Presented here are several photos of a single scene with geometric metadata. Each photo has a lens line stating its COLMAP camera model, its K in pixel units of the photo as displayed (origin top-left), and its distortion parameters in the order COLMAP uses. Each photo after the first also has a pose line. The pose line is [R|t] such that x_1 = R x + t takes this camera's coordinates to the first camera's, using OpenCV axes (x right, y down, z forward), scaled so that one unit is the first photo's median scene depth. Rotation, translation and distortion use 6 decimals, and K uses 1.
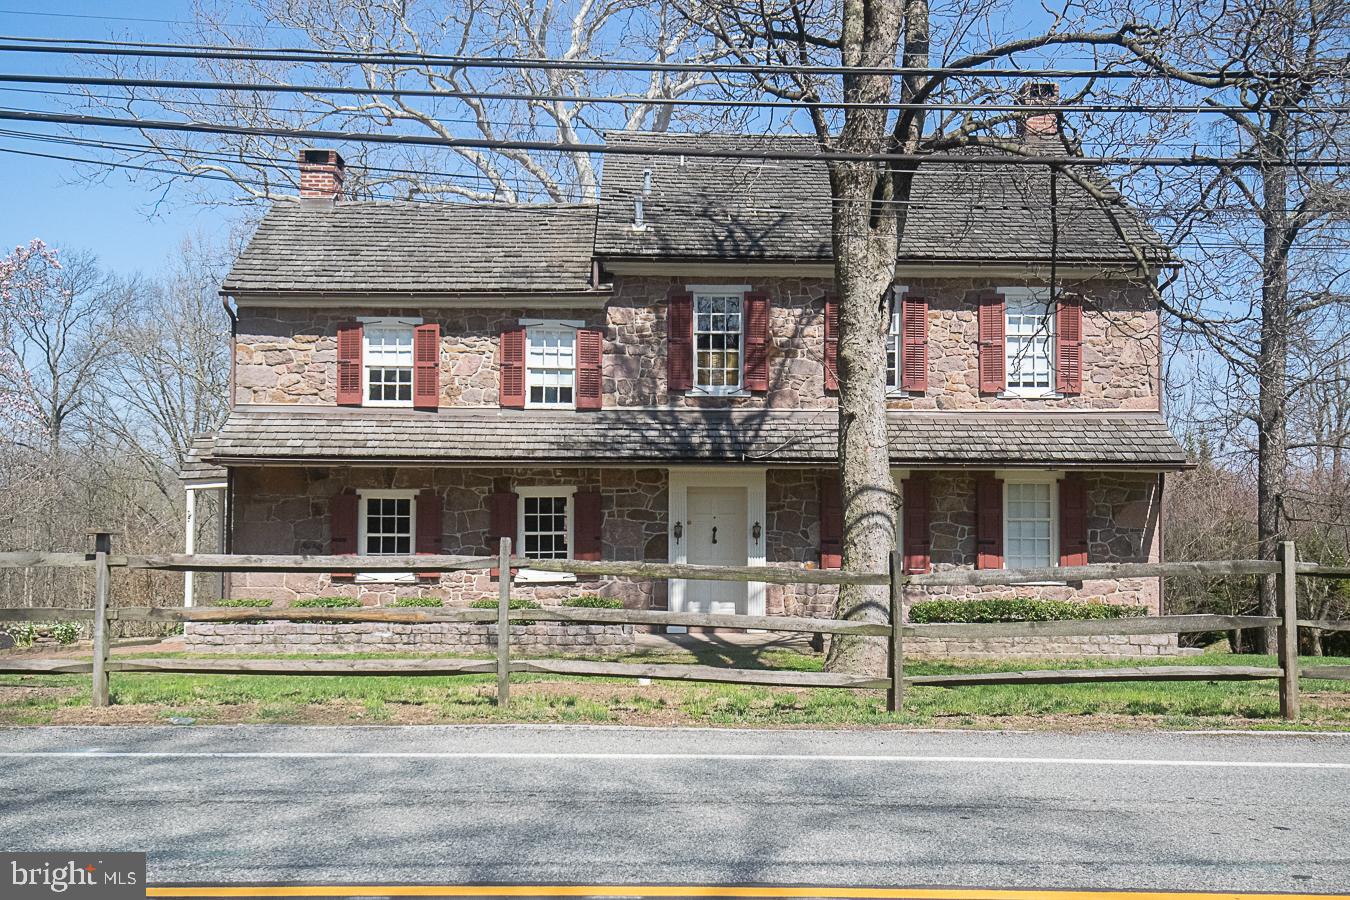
lens RADIAL K [[1411.5, 0, 672.9], [0, 1411.5, 428.6], [0, 0, 1]] dist [0.113223, 0.000000]
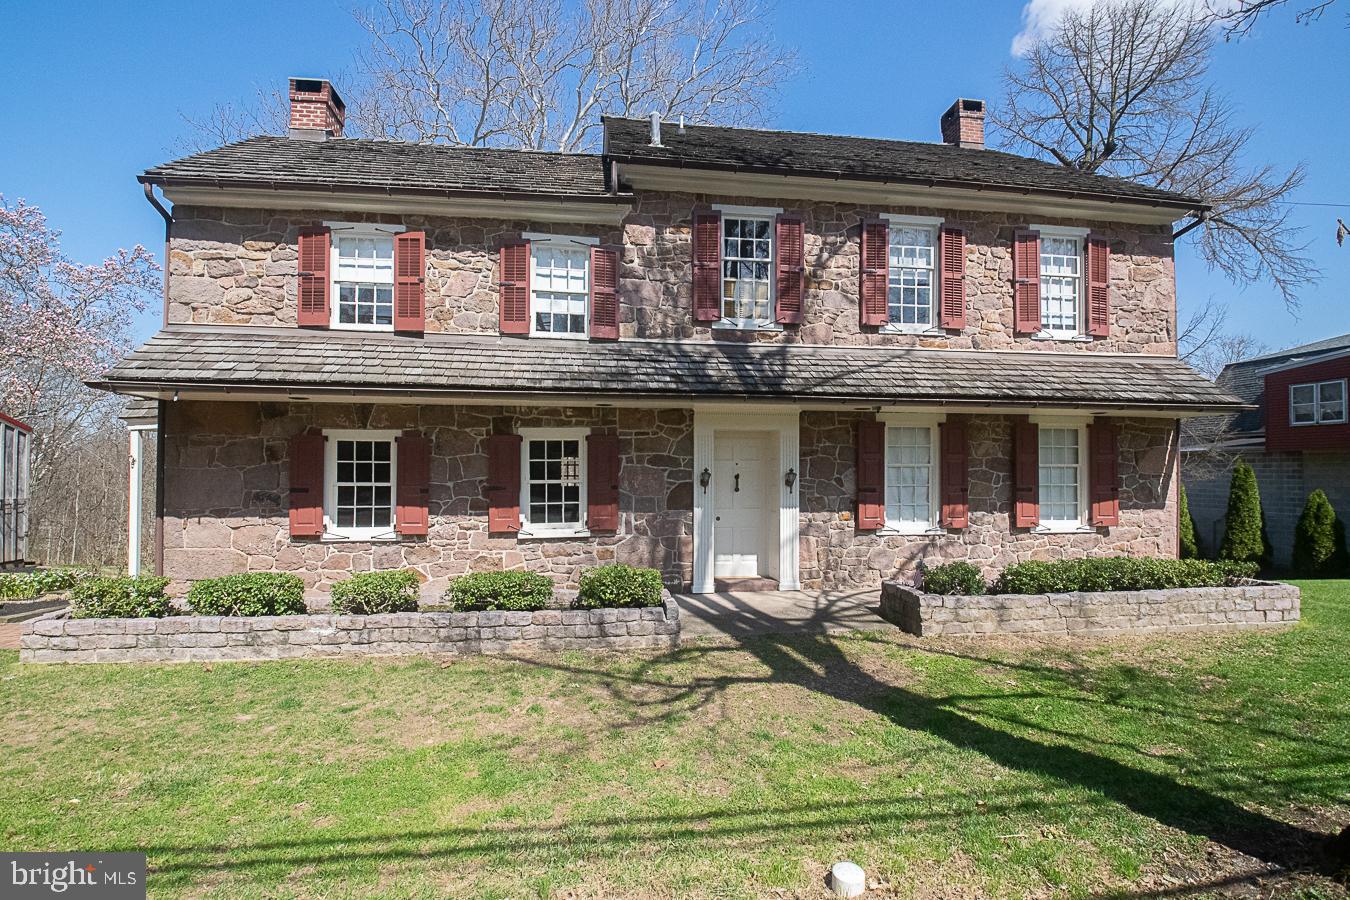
lens RADIAL K [[697.1, 0, 682.7], [0, 697.1, 452.2], [0, 0, 1]] dist [0.005114, -0.006667]
pose [[0.993472, 0.002220, 0.114055, -0.060139], [-0.007008, 0.999110, 0.041594, 0.037334], [-0.113861, -0.042122, 0.992603, 0.564783]]
